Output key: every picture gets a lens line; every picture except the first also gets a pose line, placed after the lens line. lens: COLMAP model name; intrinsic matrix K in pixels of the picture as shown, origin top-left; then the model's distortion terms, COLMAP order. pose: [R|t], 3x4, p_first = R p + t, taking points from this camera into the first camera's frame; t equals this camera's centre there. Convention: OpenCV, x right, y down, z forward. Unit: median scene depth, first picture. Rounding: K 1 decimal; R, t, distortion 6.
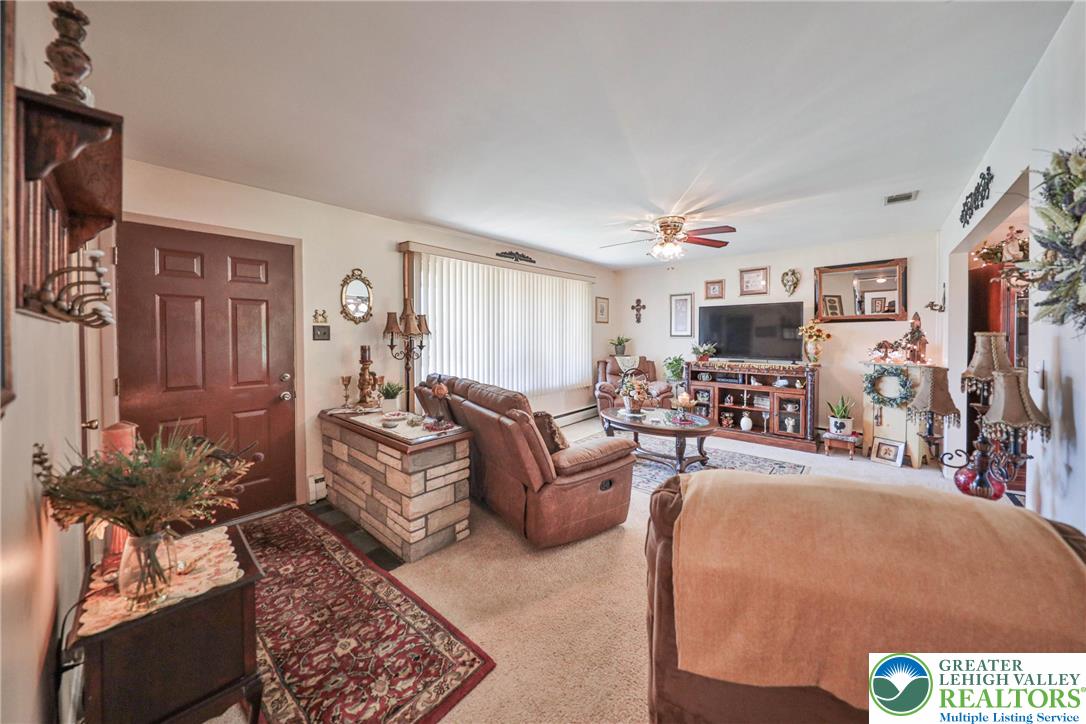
lens RADIAL K [[380.7, 0, 547.5], [0, 380.7, 343.8], [0, 0, 1]] dist [0.001716, 0.000003]
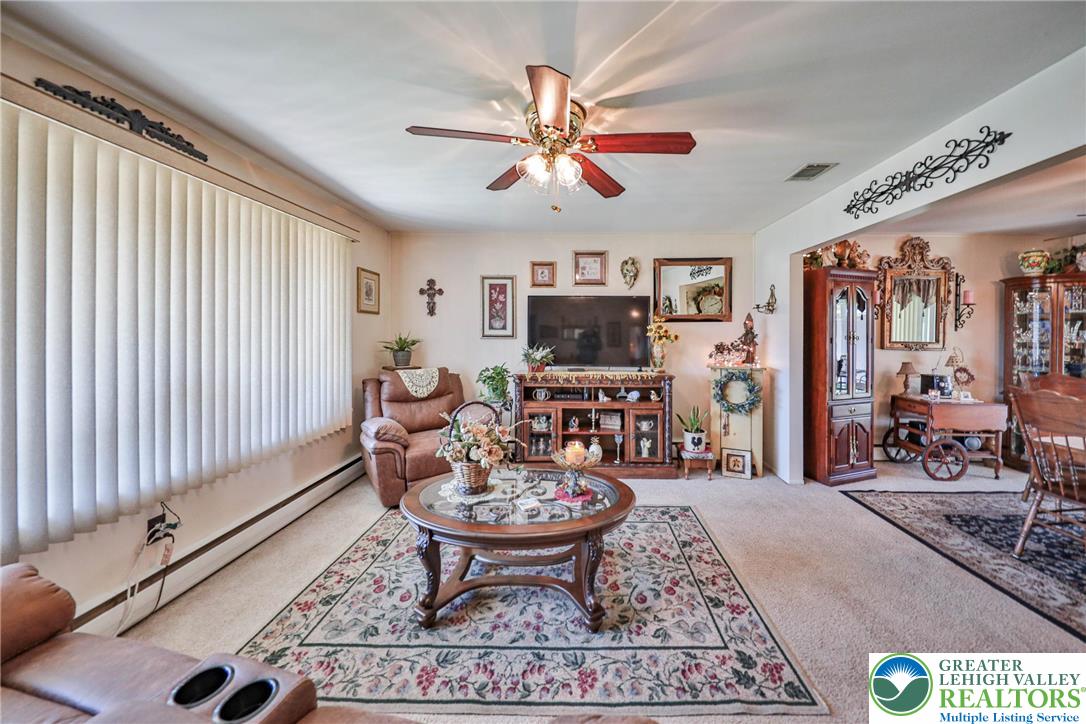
lens RADIAL K [[380.7, 0, 579.4], [0, 380.7, 337.1], [0, 0, 1]] dist [0.002241, -0.003602]
pose [[0.754160, -0.000310, 0.656691, 0.002487], [0.008301, 0.999924, -0.009062, -0.013520], [-0.656638, 0.012286, 0.754106, 0.457635]]
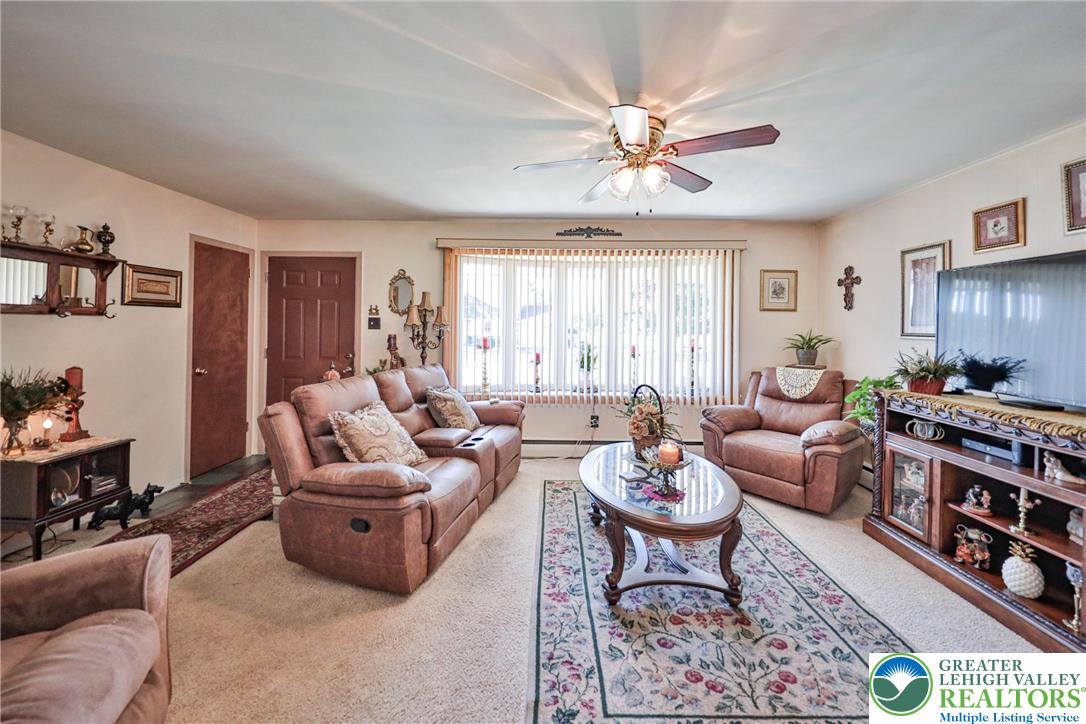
lens RADIAL K [[395.9, 0, 547.7], [0, 395.9, 323.2], [0, 0, 1]] dist [-0.002291, -0.000515]
pose [[0.646934, 0.003563, -0.762538, 0.524698], [-0.031241, 0.999273, -0.021836, -0.012816], [0.761906, 0.037948, 0.646575, 0.403463]]
